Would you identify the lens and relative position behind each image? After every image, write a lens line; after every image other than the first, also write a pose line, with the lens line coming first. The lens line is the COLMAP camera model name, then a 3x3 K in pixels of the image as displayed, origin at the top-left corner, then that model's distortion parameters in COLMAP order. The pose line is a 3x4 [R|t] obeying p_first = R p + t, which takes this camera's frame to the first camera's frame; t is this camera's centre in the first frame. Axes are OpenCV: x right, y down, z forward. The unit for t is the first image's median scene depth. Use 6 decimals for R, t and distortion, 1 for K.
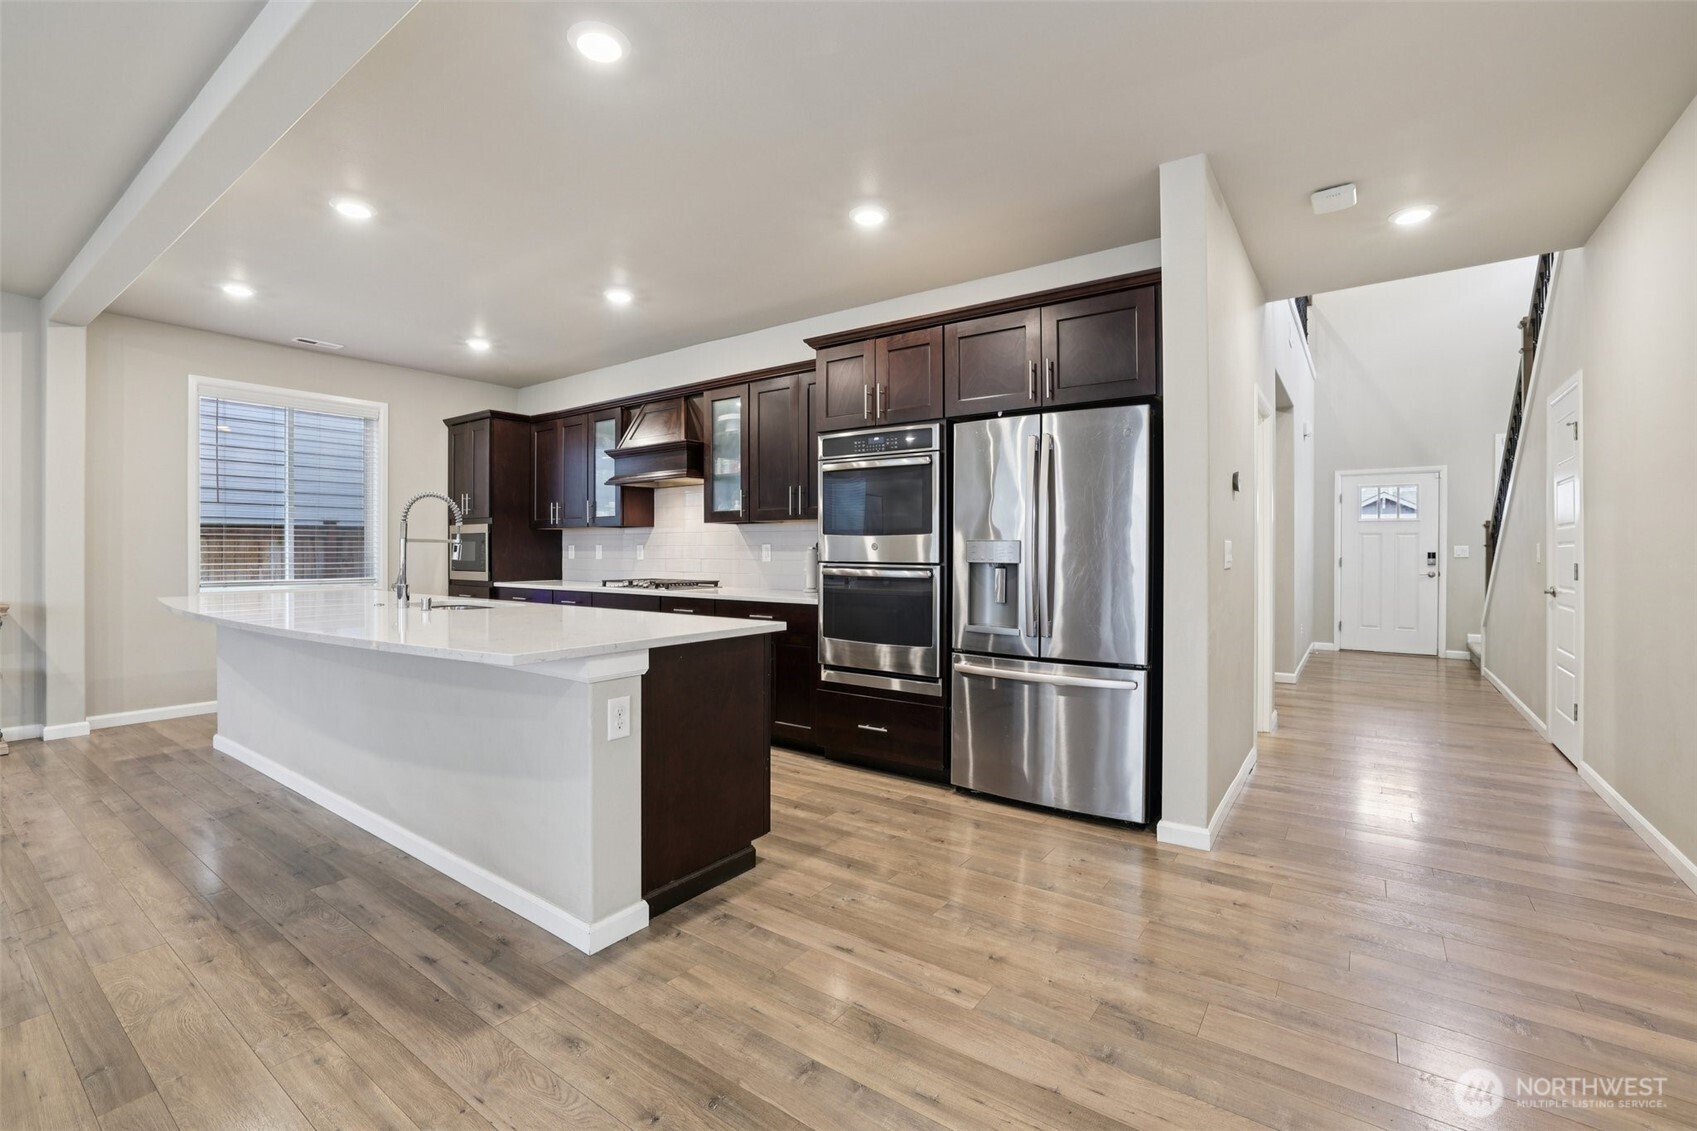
lens RADIAL K [[733.9, 0, 850.1], [0, 733.9, 553.5], [0, 0, 1]] dist [-0.042910, 0.015384]
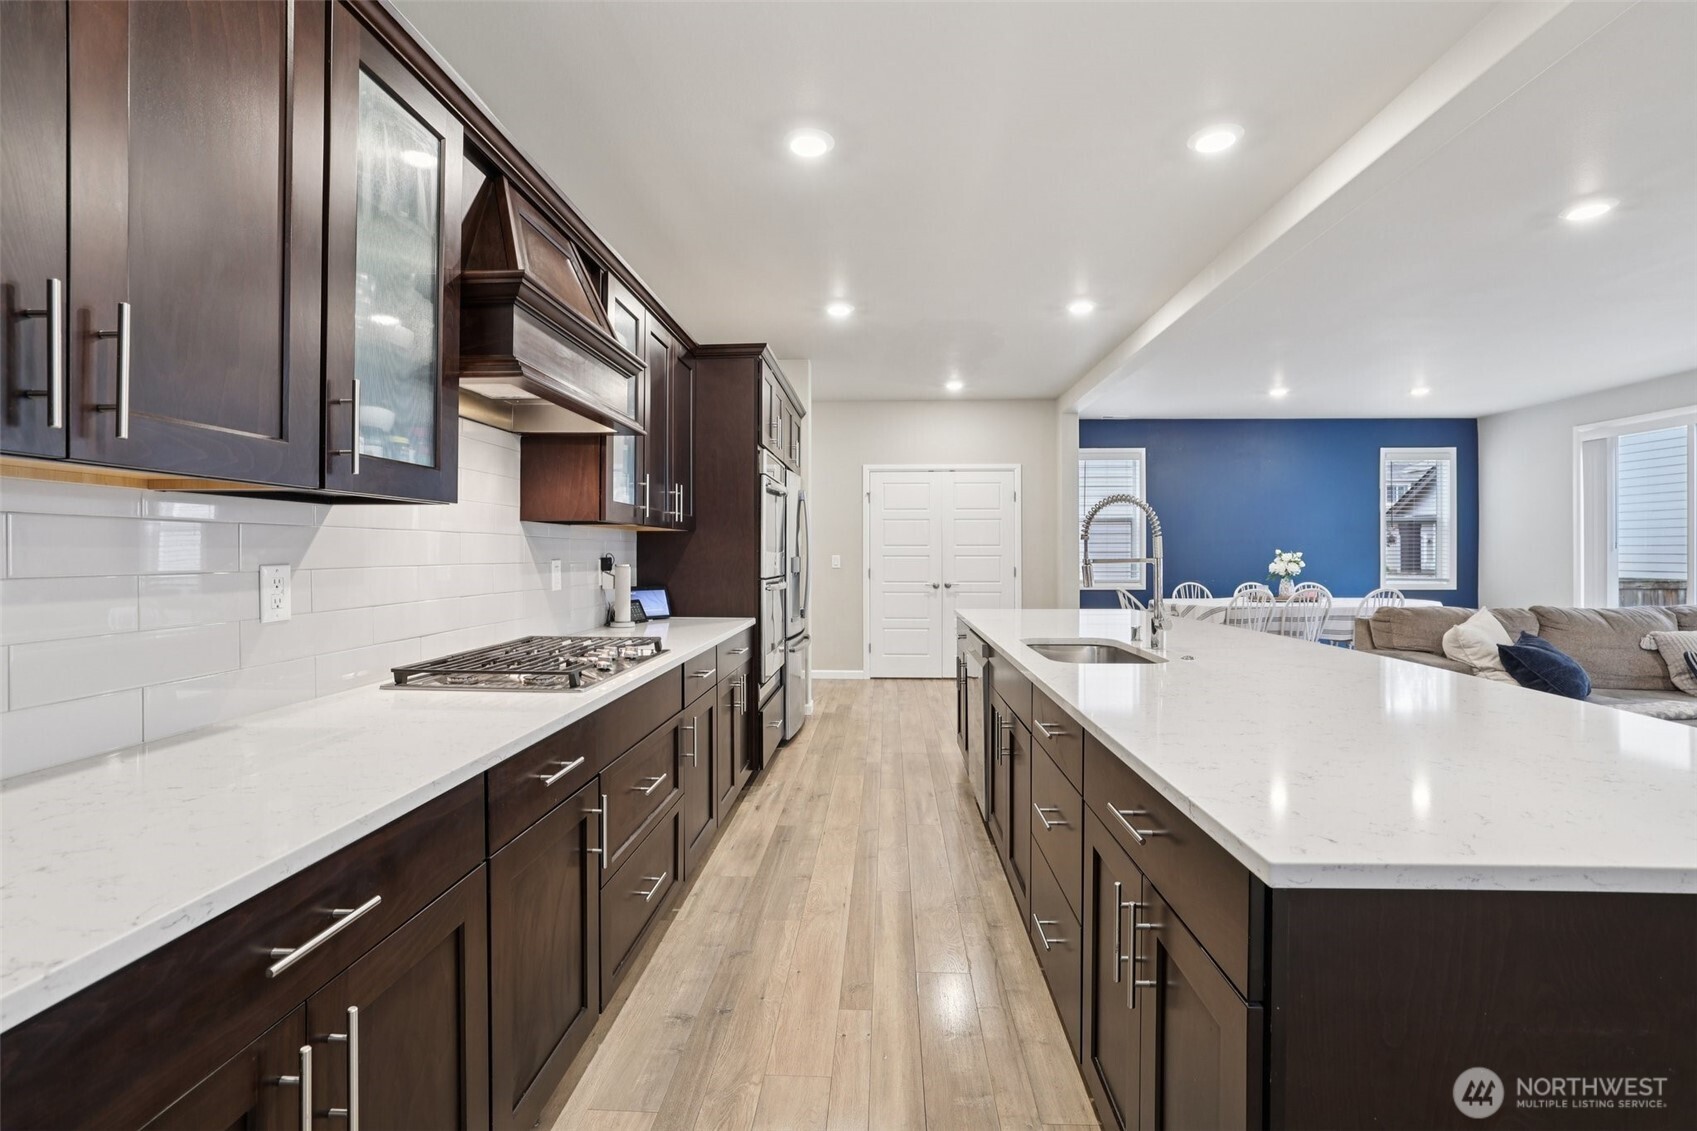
lens RADIAL K [[754.2, 0, 874.4], [0, 754.2, 552.1], [0, 0, 1]] dist [-0.025953, 0.016481]
pose [[-0.564947, 0.000172, 0.825127, -1.022783], [0.001887, 0.999998, 0.001084, -0.026266], [-0.825125, 0.002169, -0.564946, 1.559847]]
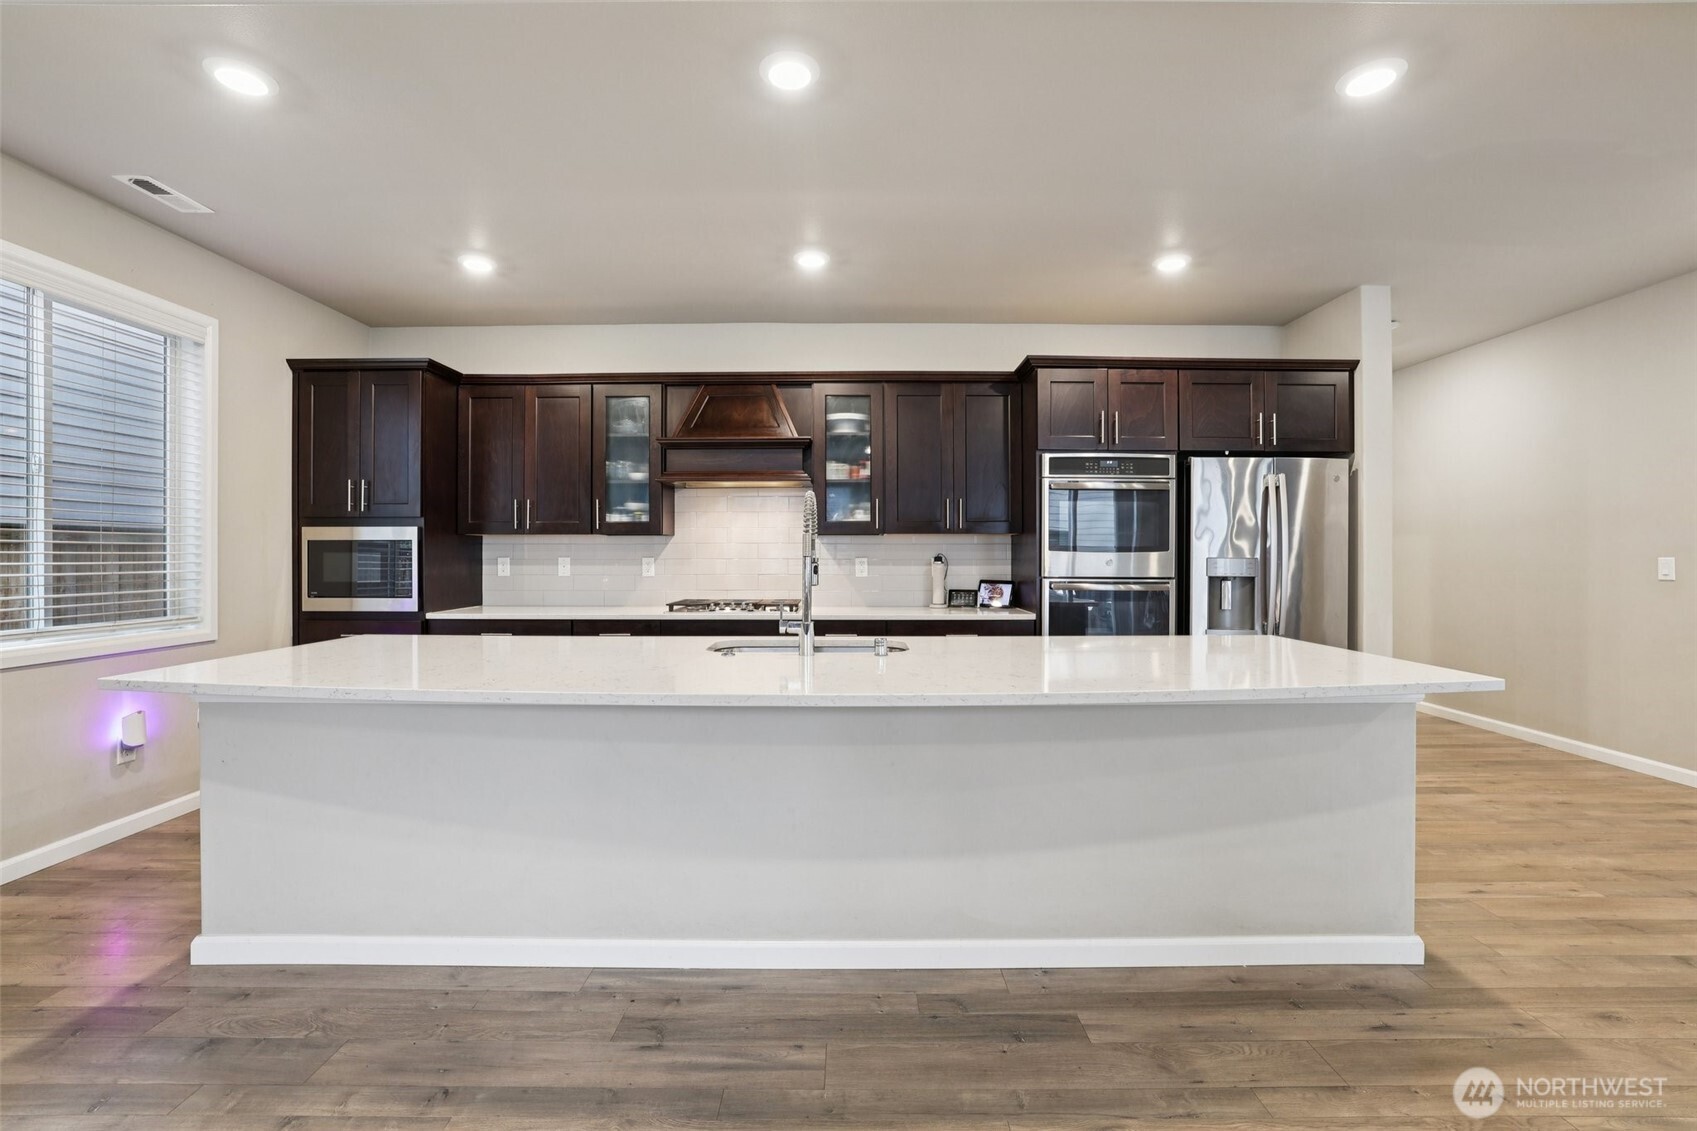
lens RADIAL K [[733.9, 0, 850.1], [0, 733.9, 553.5], [0, 0, 1]] dist [-0.042910, 0.015384]
pose [[0.813384, -0.000047, 0.581728, -0.916561], [0.002525, 0.999991, -0.003450, -0.020426], [-0.581722, 0.004275, 0.813376, 0.358299]]
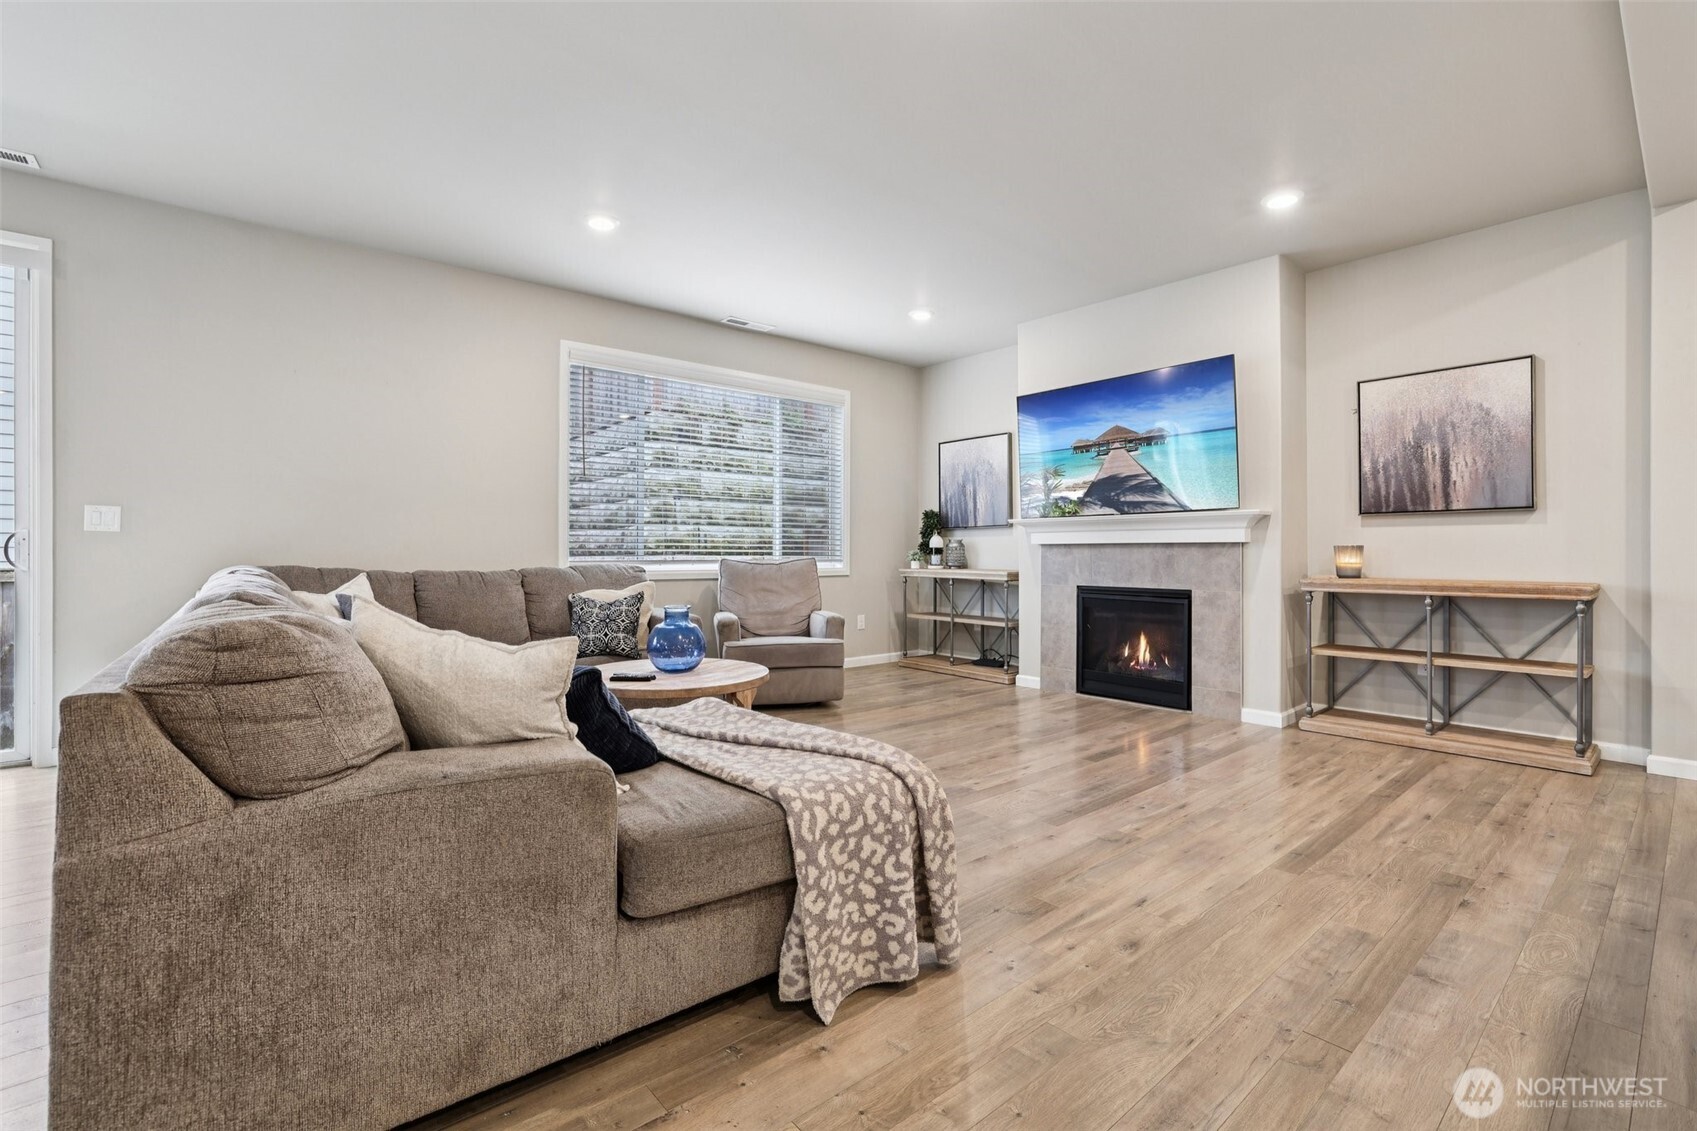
lens RADIAL K [[755.5, 0, 854.1], [0, 755.5, 558.2], [0, 0, 1]] dist [-0.042009, 0.016102]
pose [[-0.237036, 0.006024, -0.971482, -0.218971], [-0.002710, 0.999973, 0.006862, 0.041092], [0.971497, 0.004260, -0.237013, 0.437392]]
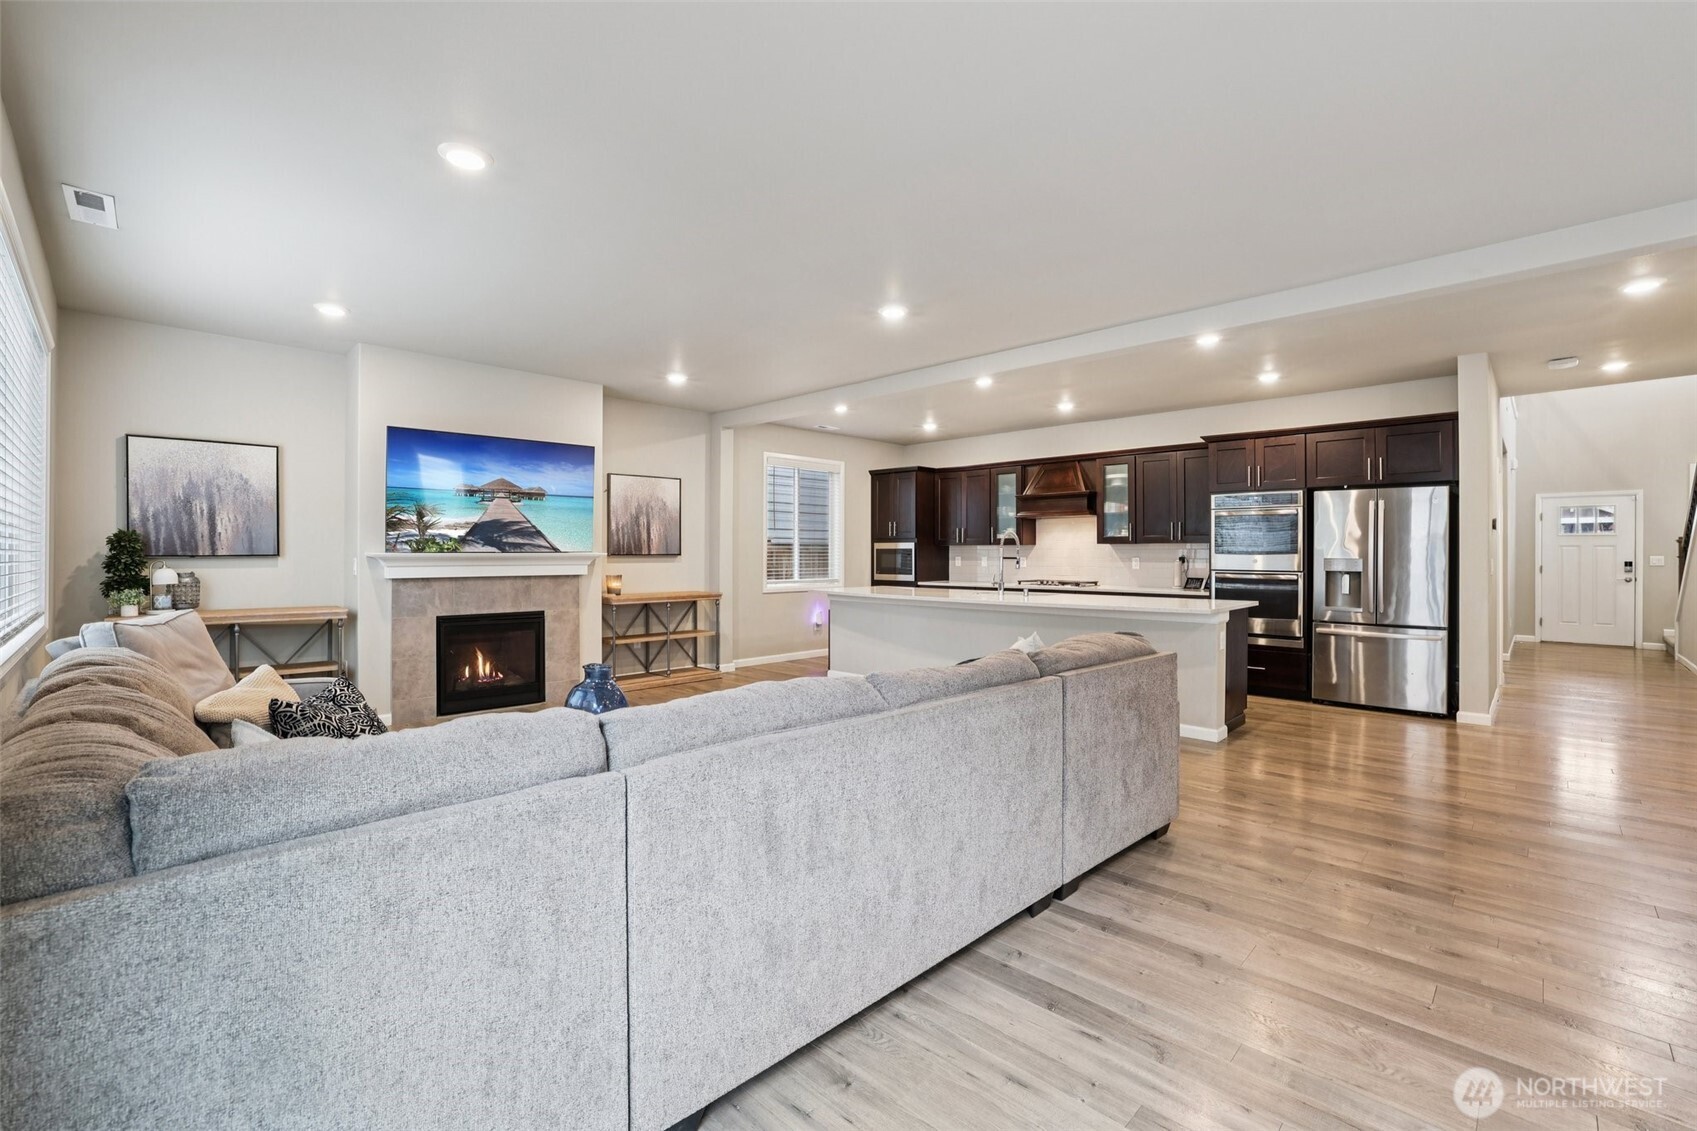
lens RADIAL K [[733.9, 0, 850.1], [0, 733.9, 553.5], [0, 0, 1]] dist [-0.042910, 0.015384]
pose [[0.988773, -0.000073, -0.149426, -0.658347], [-0.000500, 0.999993, -0.003793, -0.020661], [0.149425, 0.003825, 0.988766, -0.820130]]
